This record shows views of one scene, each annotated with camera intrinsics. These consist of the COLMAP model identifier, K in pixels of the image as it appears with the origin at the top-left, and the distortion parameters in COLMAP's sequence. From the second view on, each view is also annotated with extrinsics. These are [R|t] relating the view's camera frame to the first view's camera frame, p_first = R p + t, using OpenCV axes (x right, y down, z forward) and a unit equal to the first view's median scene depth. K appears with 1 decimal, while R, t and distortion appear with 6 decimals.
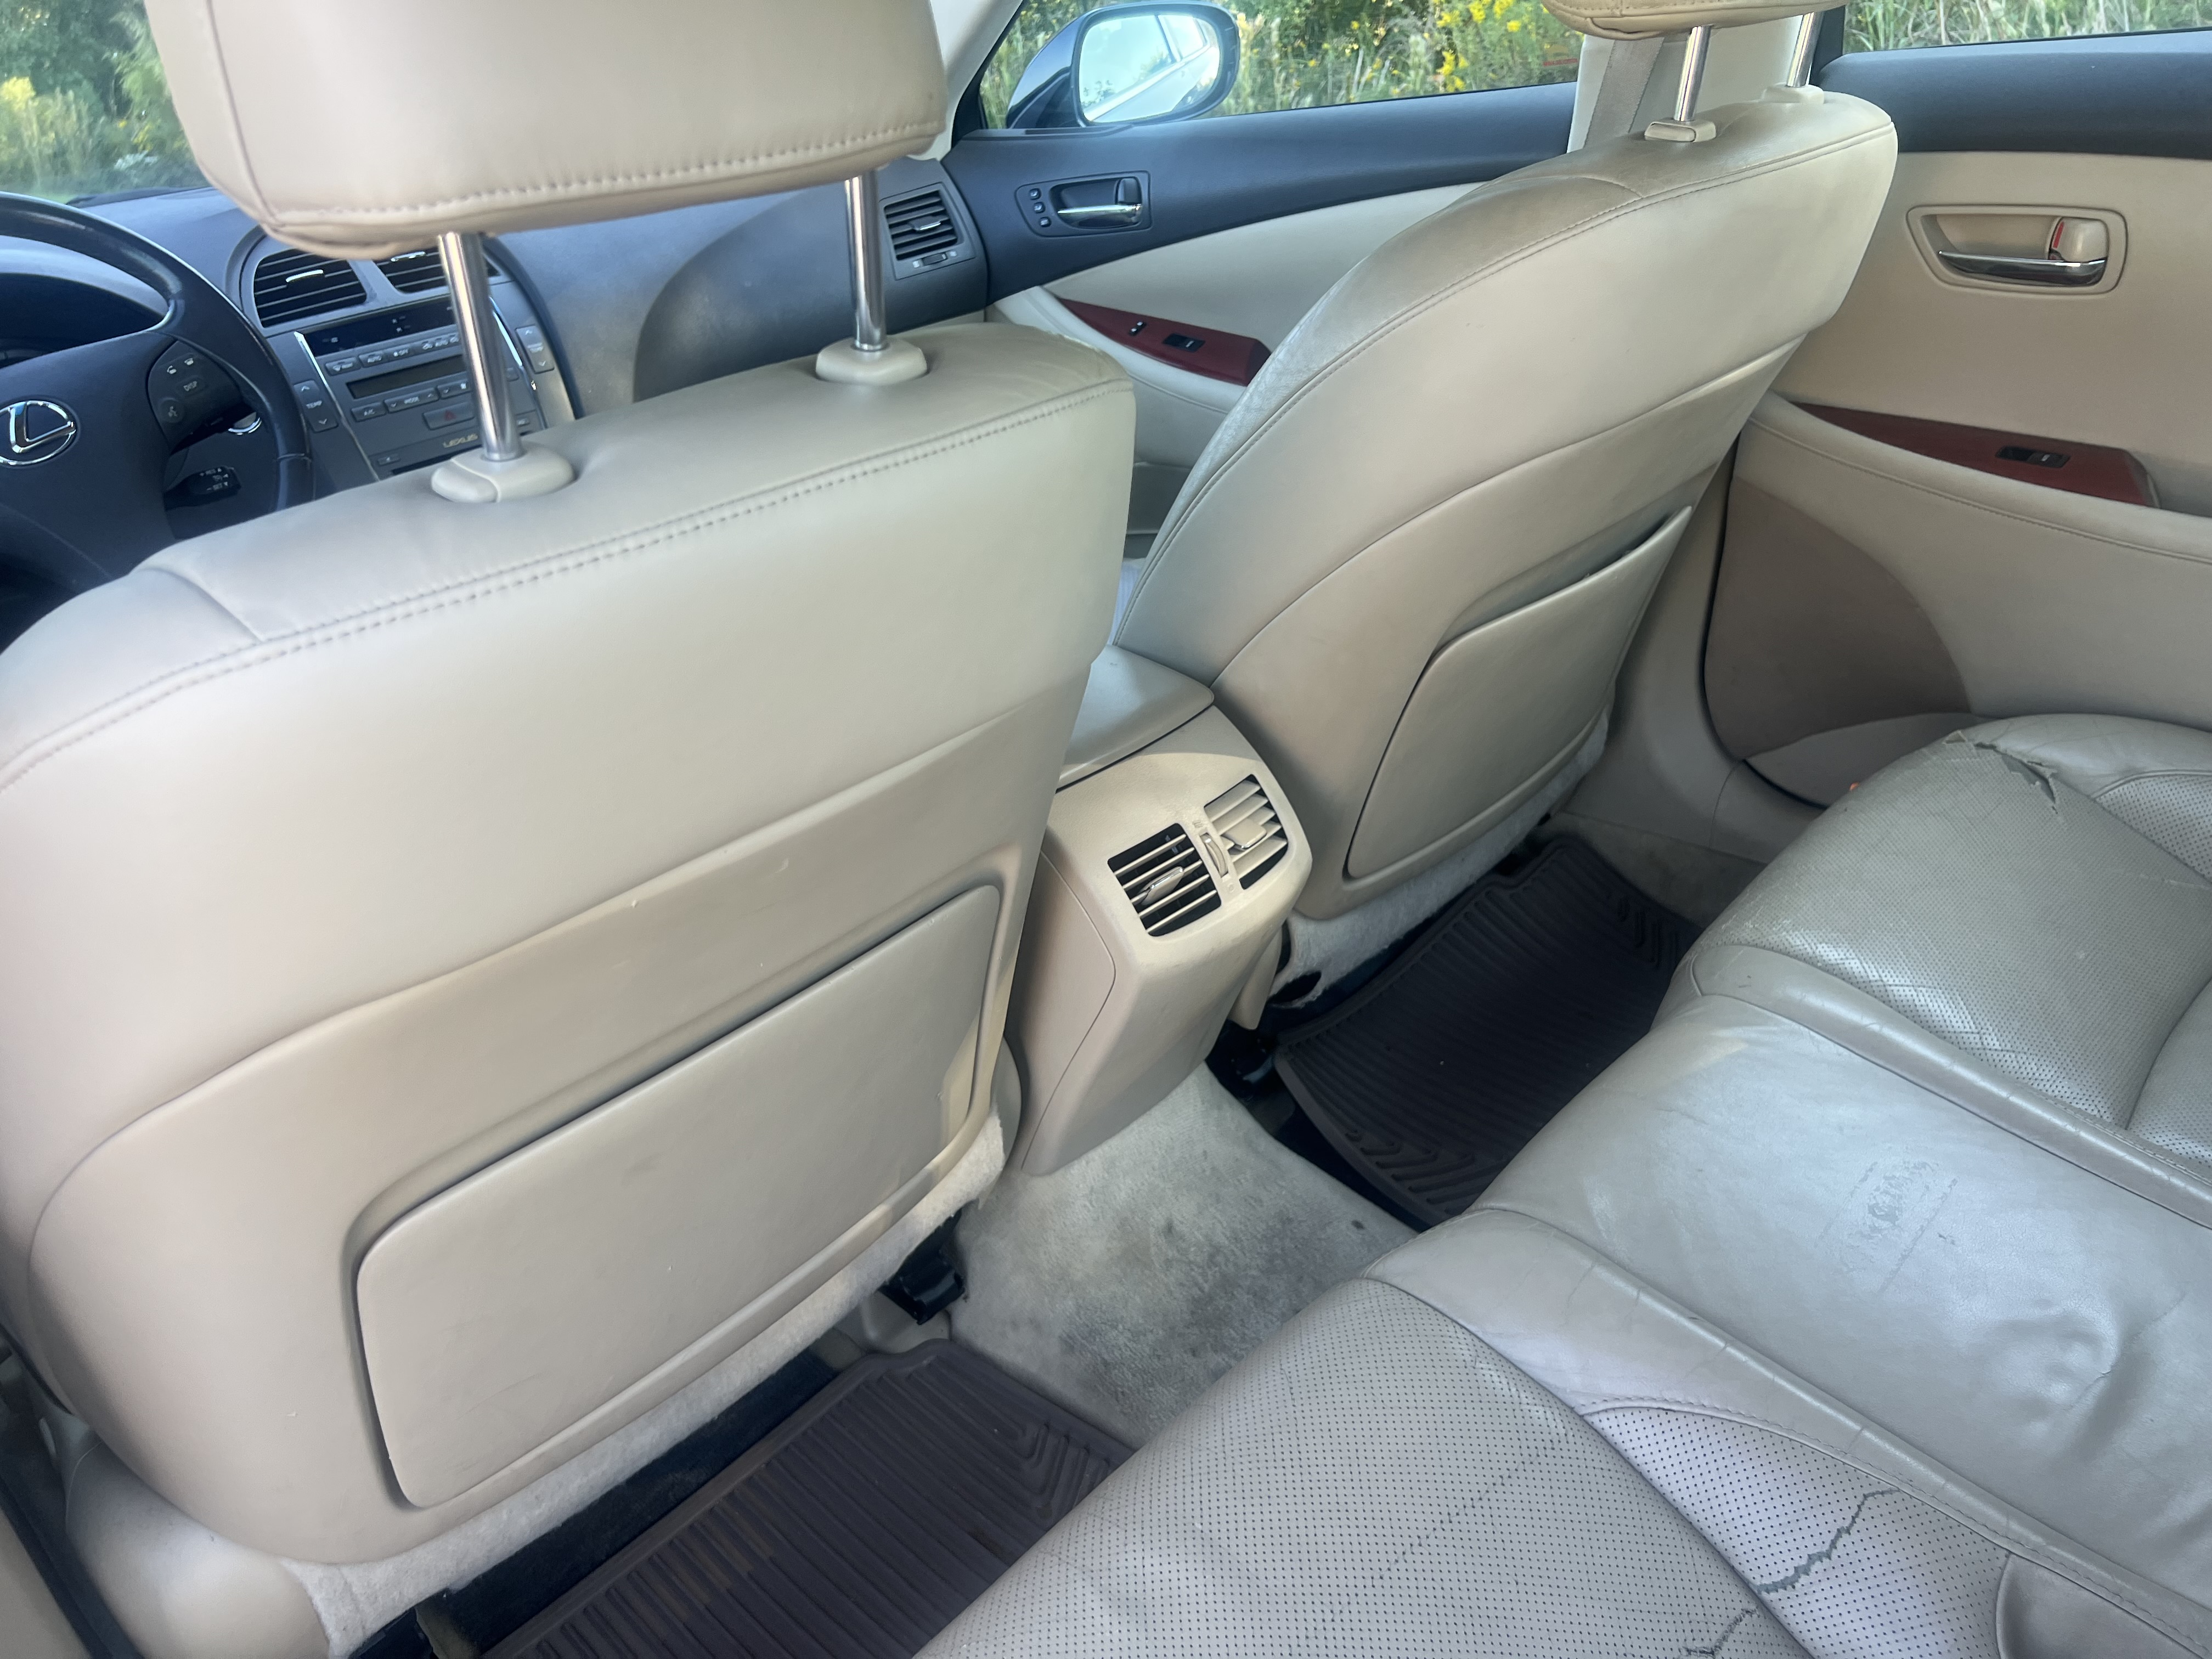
lens RADIAL K [[1665.0, 0, 1112.6], [0, 1665.0, 840.3], [0, 0, 1]] dist [0.035658, -0.047626]
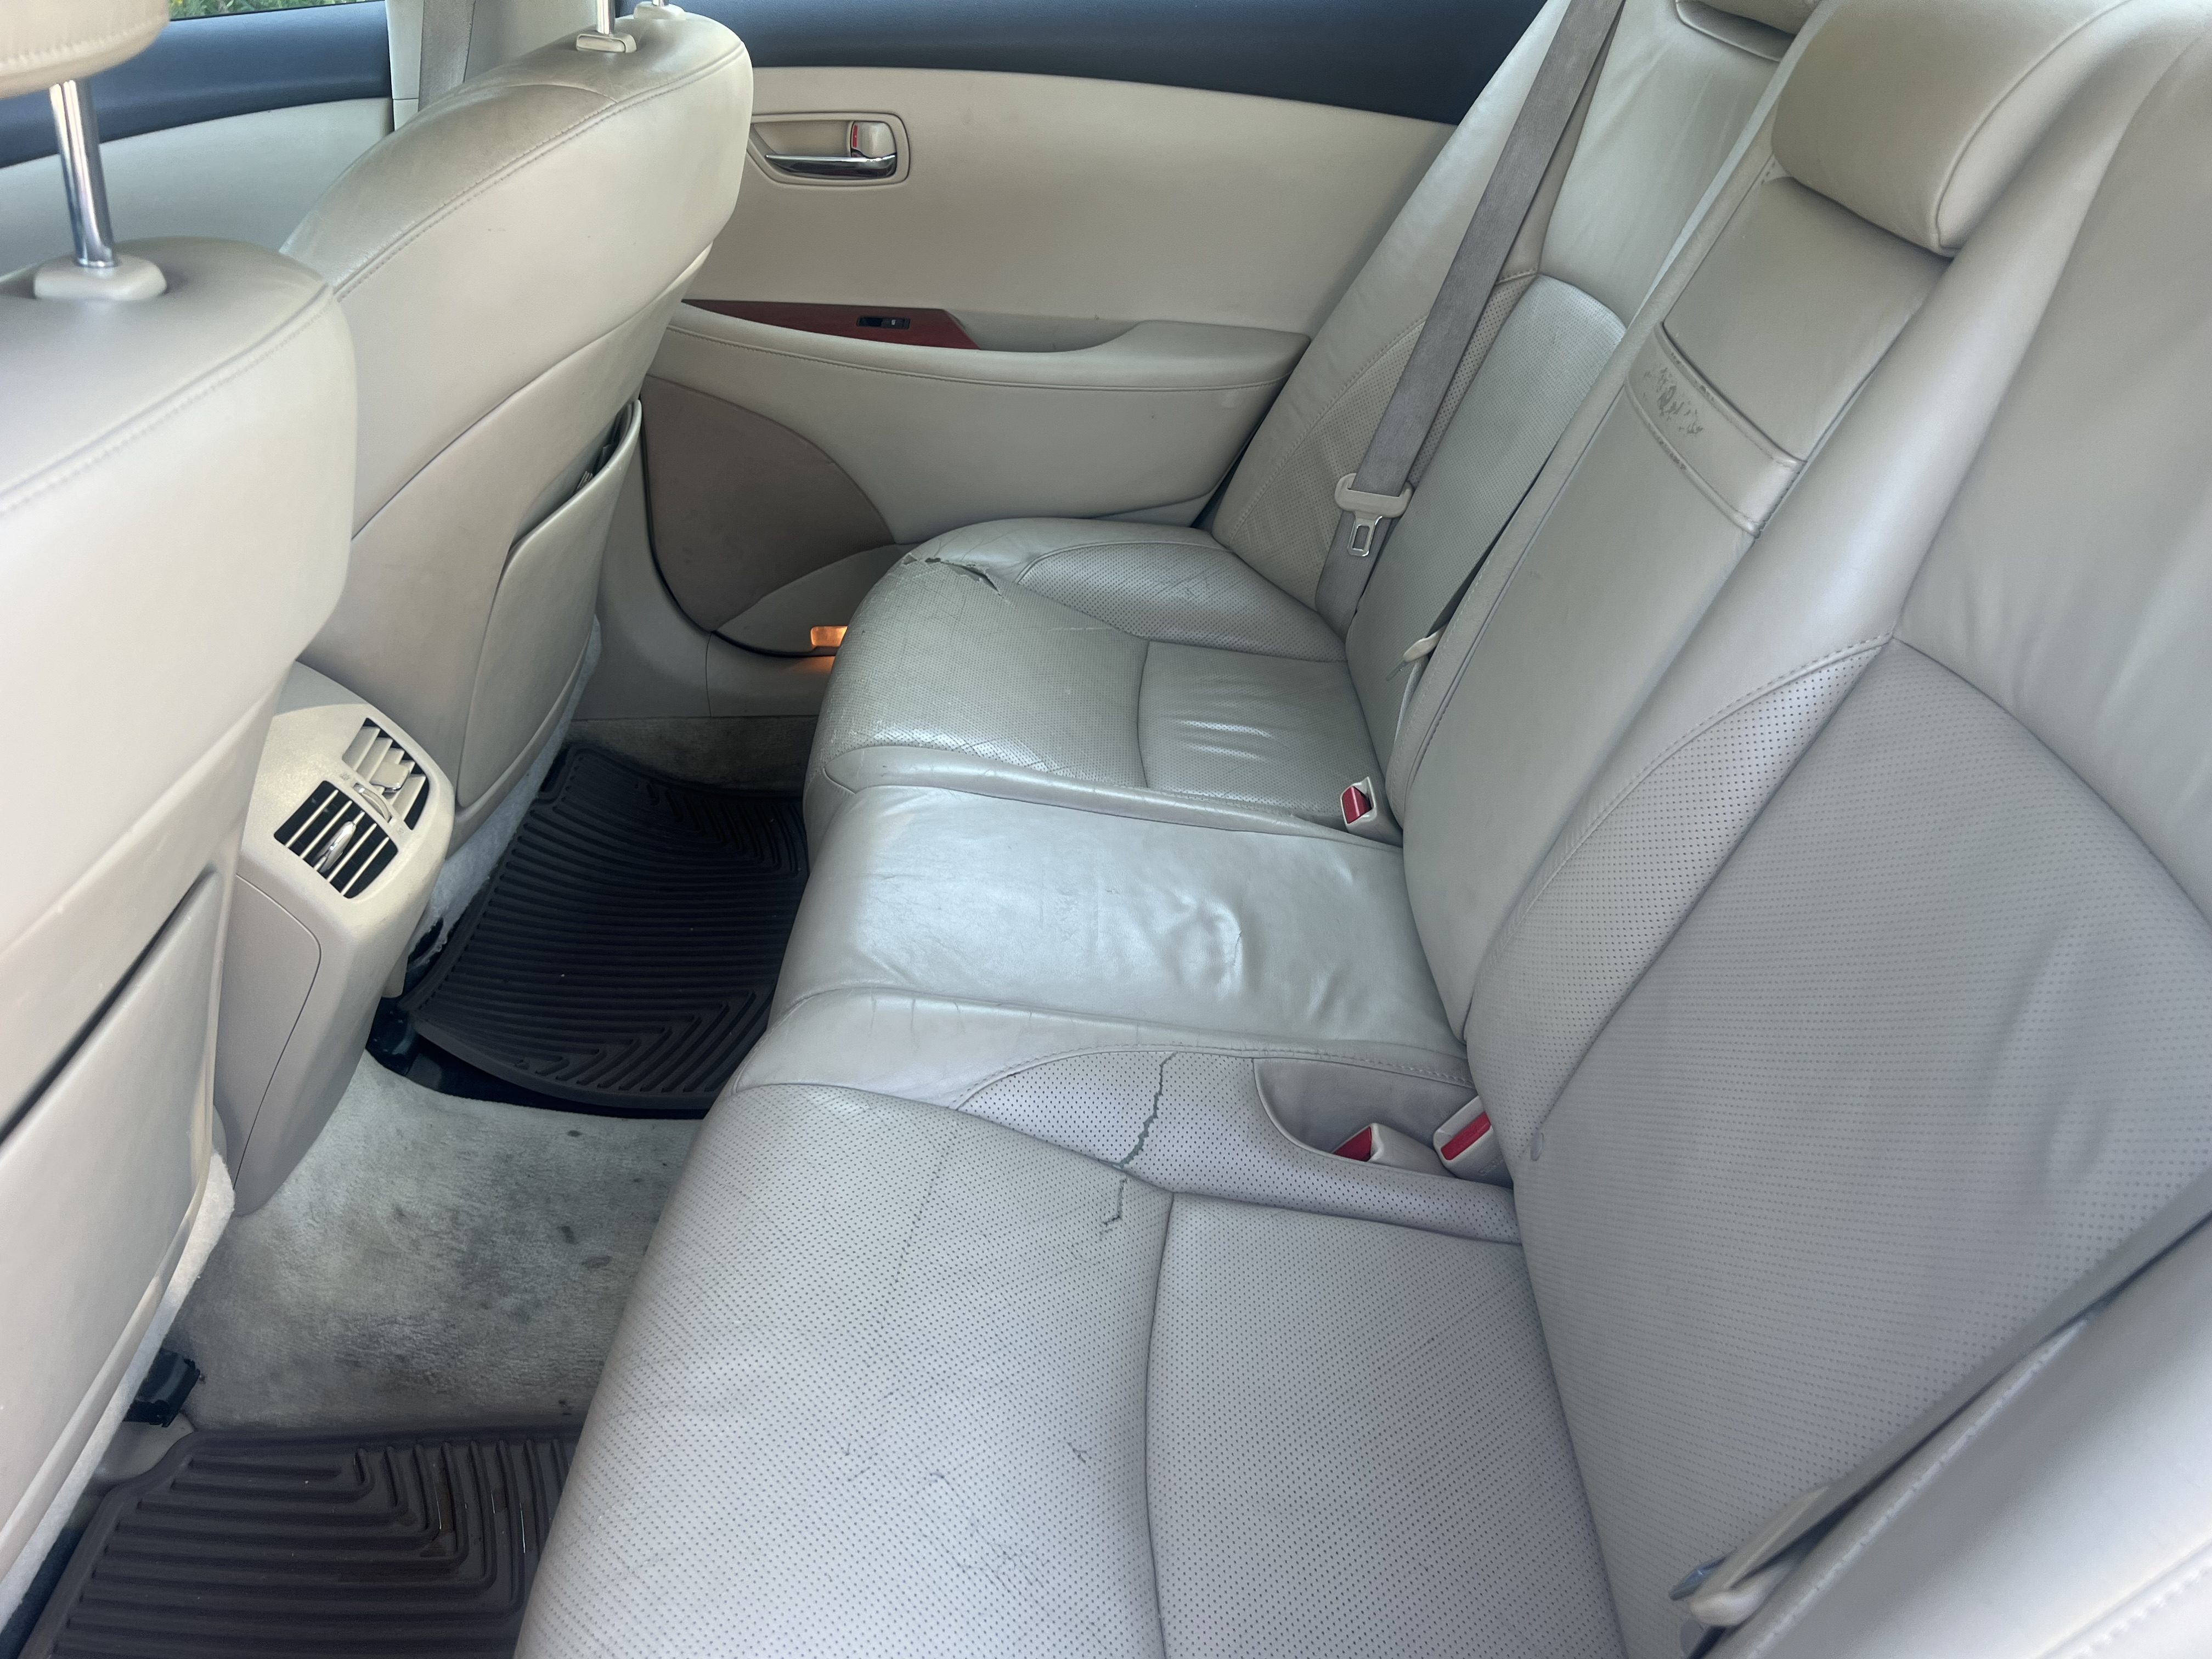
lens RADIAL K [[1665.0, 0, 1129.7], [0, 1665.0, 837.1], [0, 0, 1]] dist [0.035658, -0.047626]
pose [[0.724883, -0.293609, 0.623168, -0.264096], [0.275537, 0.952683, 0.128351, 0.027483], [-0.631367, 0.078667, 0.771484, -0.024949]]
